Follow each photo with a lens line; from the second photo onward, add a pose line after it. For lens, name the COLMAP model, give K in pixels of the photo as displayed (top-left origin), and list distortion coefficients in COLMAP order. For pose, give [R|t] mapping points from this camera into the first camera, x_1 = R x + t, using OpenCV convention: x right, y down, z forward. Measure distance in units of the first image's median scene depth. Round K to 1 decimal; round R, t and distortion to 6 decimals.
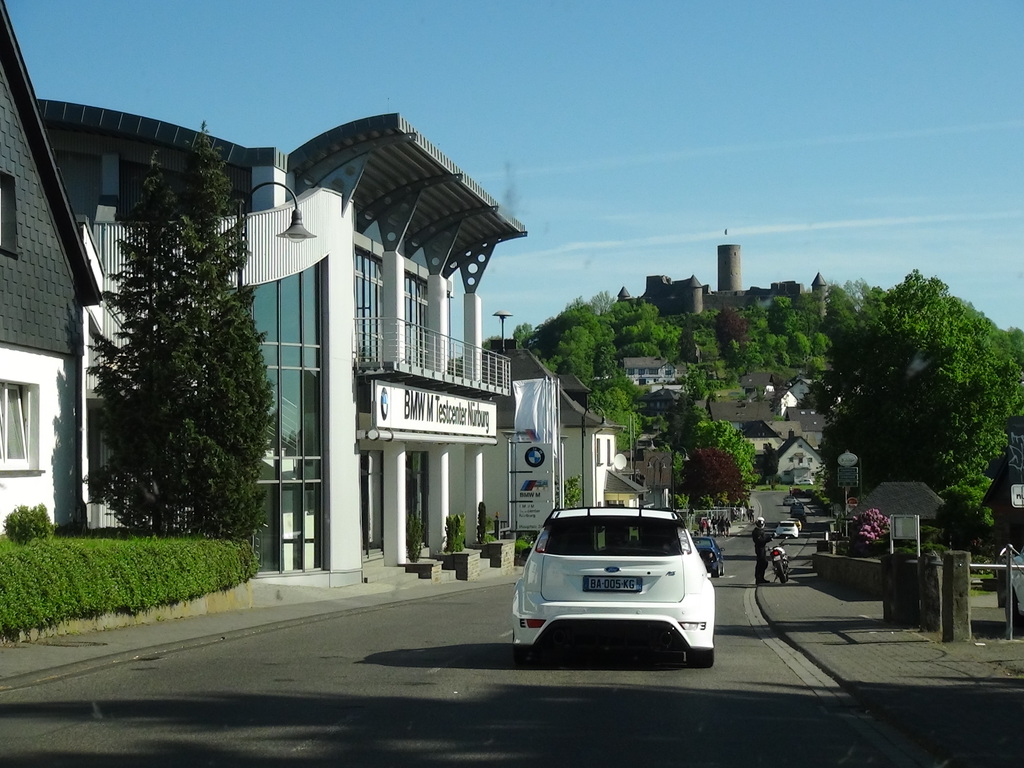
lens RADIAL K [[1934.2, 0, 511.5], [0, 1934.2, 383.6], [0, 0, 1]] dist [0.024831, 0.000000]
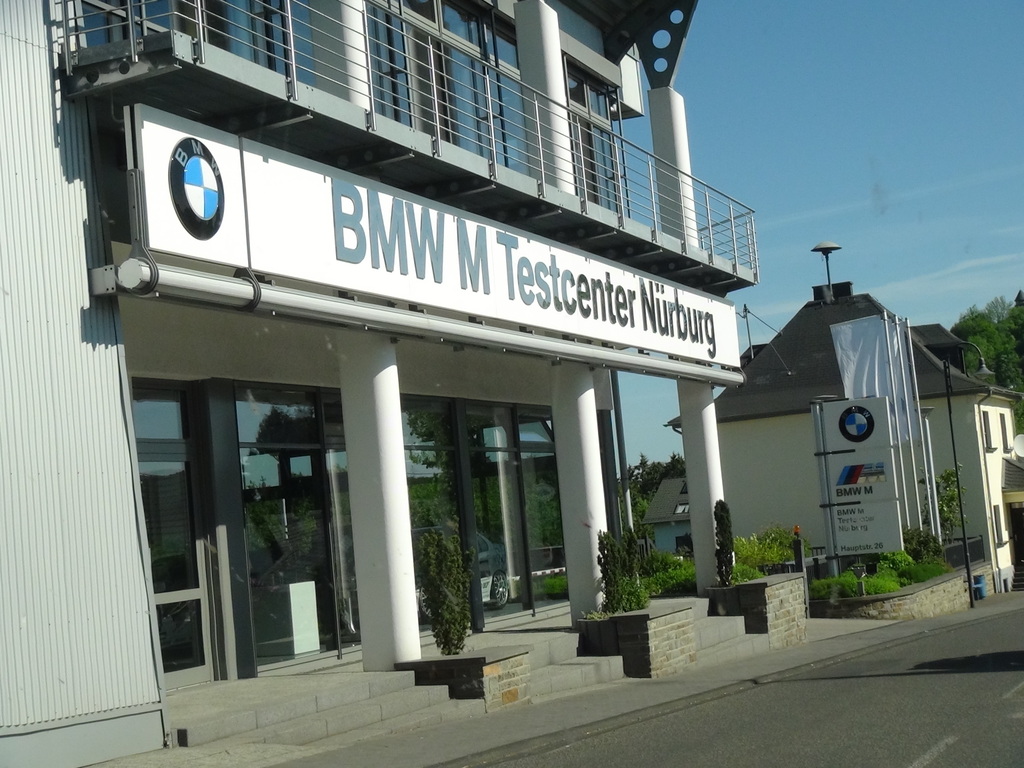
lens RADIAL K [[1934.2, 0, 511.9], [0, 1934.2, 386.0], [0, 0, 1]] dist [0.024831, 0.000000]
pose [[0.974579, -0.098319, -0.201319, 0.034609], [0.093669, 0.995072, -0.032523, 0.042772], [0.203525, 0.012839, 0.978986, 0.503263]]
